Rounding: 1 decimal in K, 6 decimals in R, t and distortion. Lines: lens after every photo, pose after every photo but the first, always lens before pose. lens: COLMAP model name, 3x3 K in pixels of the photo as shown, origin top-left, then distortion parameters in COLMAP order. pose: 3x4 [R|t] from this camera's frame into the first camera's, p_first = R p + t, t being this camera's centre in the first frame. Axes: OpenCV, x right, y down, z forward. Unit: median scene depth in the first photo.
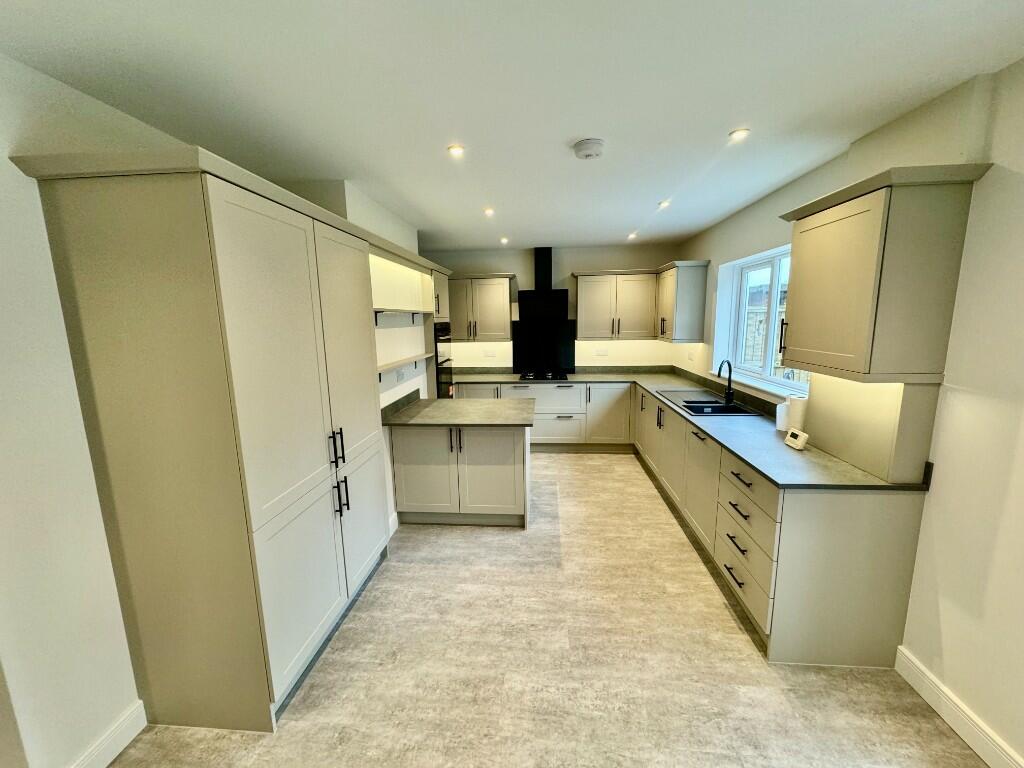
lens RADIAL K [[406.5, 0, 510.1], [0, 406.5, 386.1], [0, 0, 1]] dist [0.003038, 0.000008]
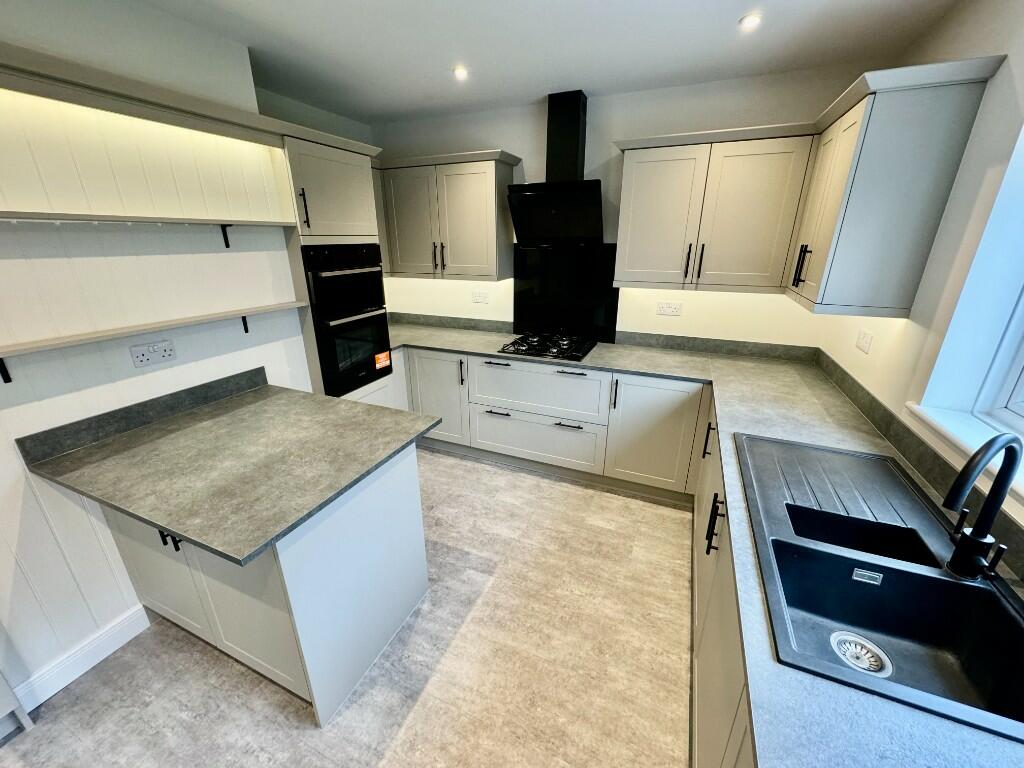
lens RADIAL K [[406.5, 0, 509.2], [0, 406.5, 382.6], [0, 0, 1]] dist [0.003038, 0.000008]
pose [[0.948006, 0.124036, -0.293088, 0.216767], [-0.069363, 0.979313, 0.190093, -0.083998], [0.310603, -0.159880, 0.936997, 0.467062]]
